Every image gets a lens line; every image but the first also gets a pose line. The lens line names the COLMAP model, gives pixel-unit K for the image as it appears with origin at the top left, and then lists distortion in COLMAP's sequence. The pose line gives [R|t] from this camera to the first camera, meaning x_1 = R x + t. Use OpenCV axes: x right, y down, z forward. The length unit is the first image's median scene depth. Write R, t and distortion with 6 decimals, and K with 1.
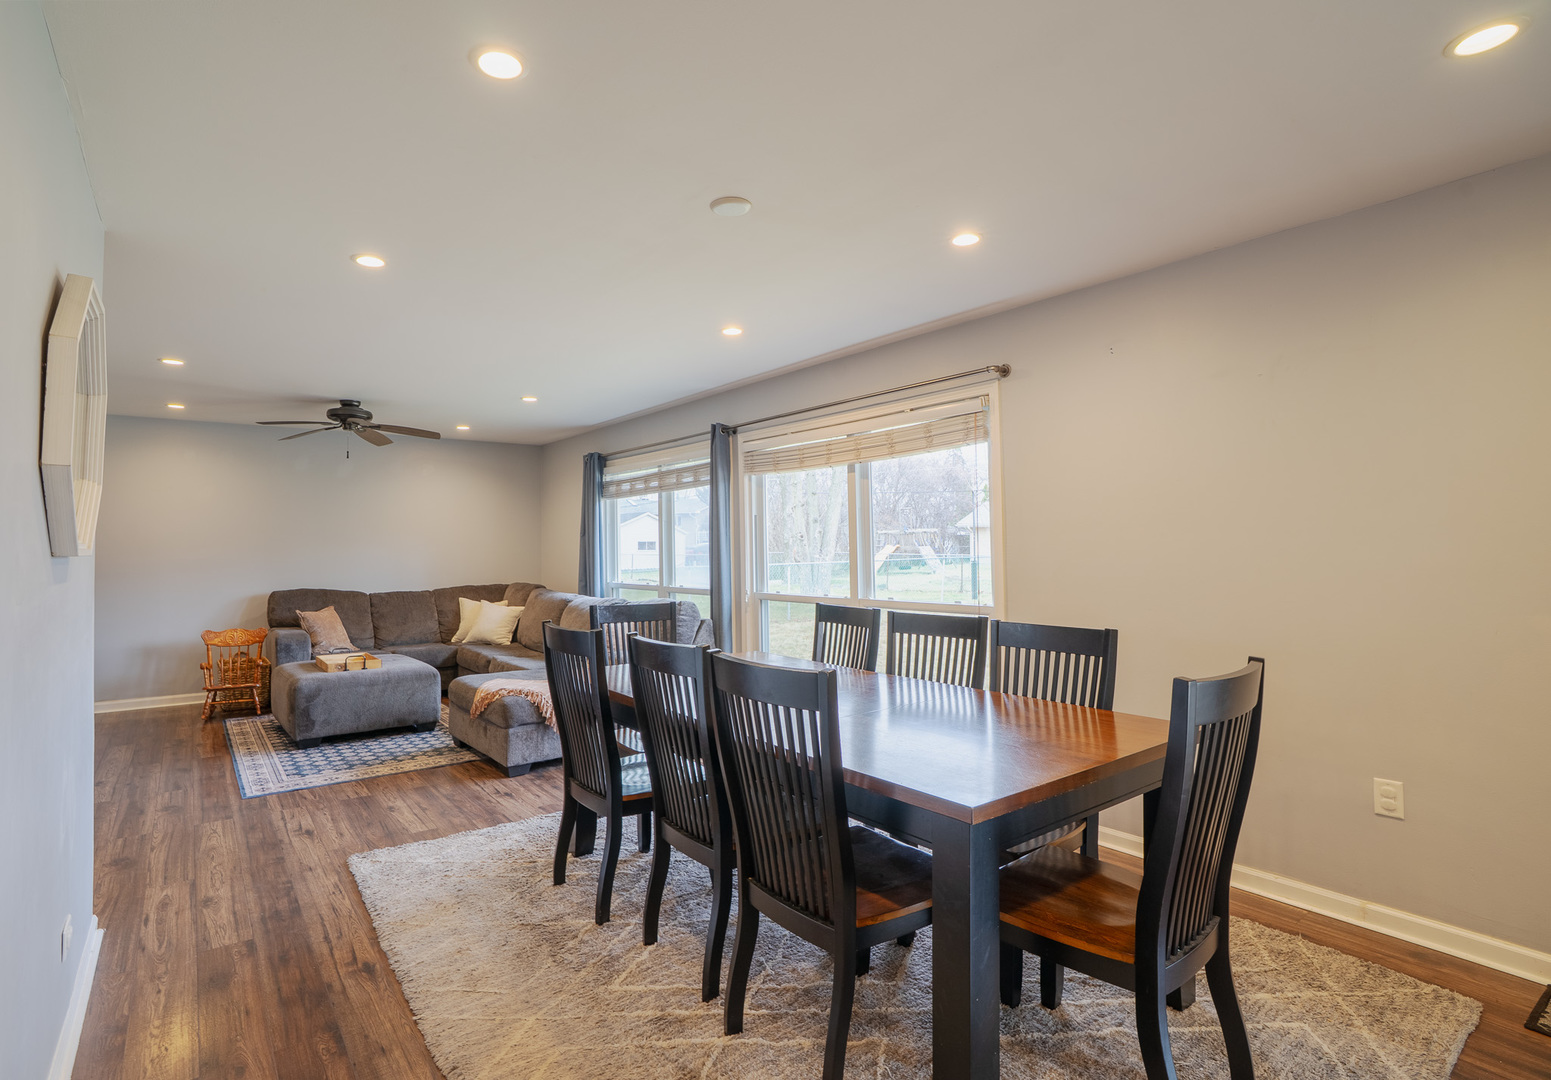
lens RADIAL K [[759.6, 0, 763.1], [0, 759.6, 535.6], [0, 0, 1]] dist [-0.059771, 0.022571]
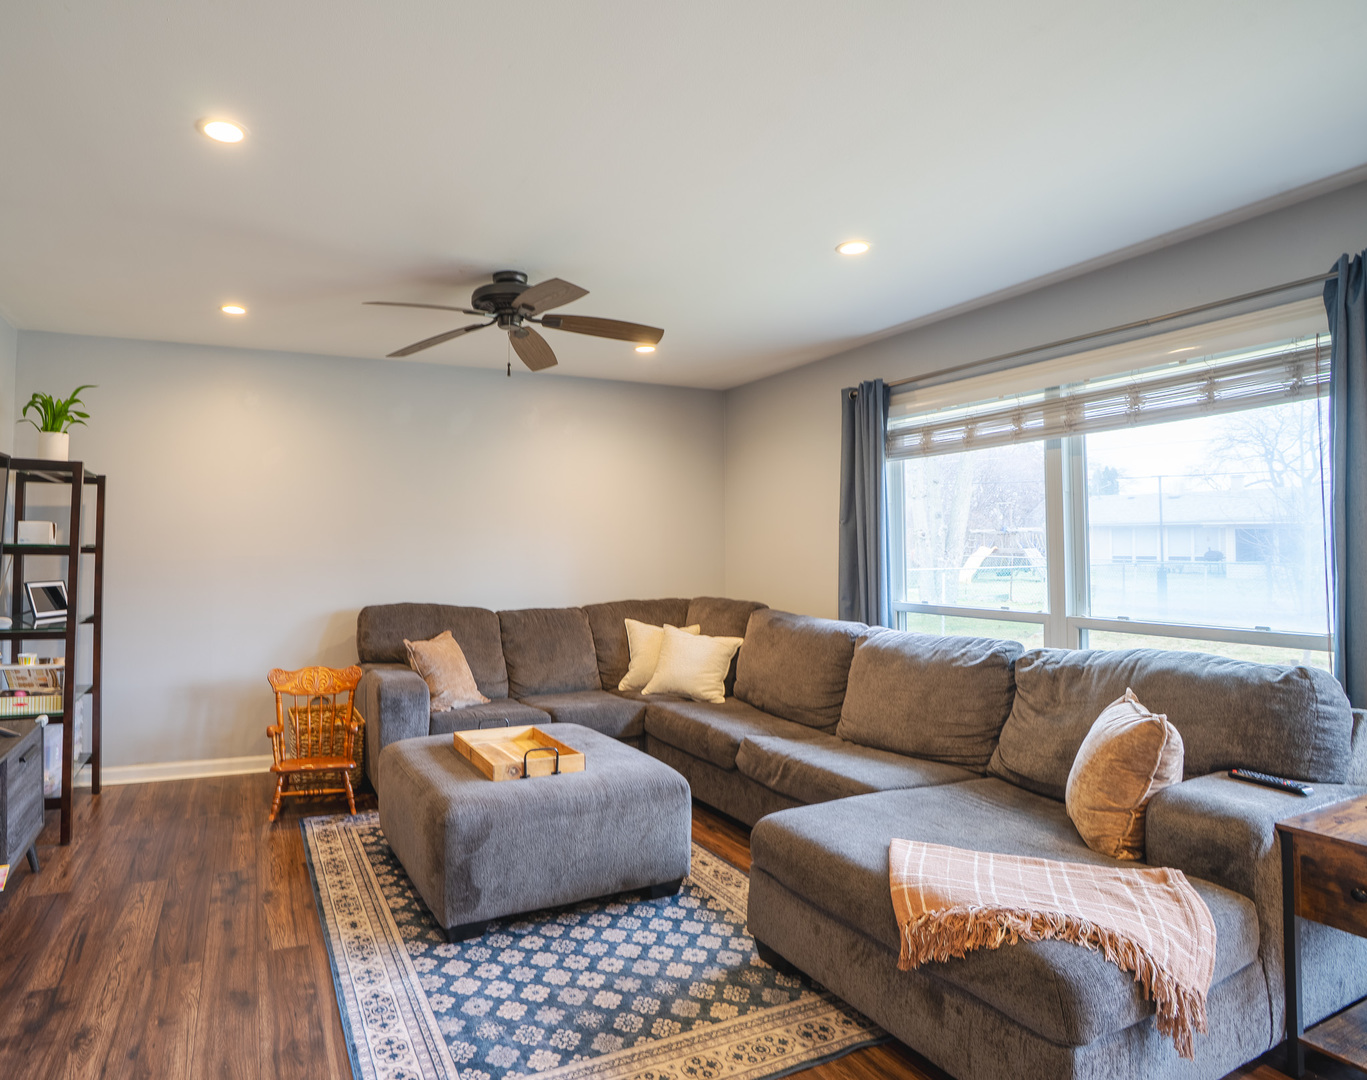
lens RADIAL K [[791.2, 0, 612.3], [0, 791.2, 546.4], [0, 0, 1]] dist [-0.041391, -0.000481]
pose [[0.973629, 0.007544, -0.228012, -0.381357], [-0.004437, 0.999890, 0.014137, 0.014957], [0.228094, -0.012752, 0.973556, 0.493043]]
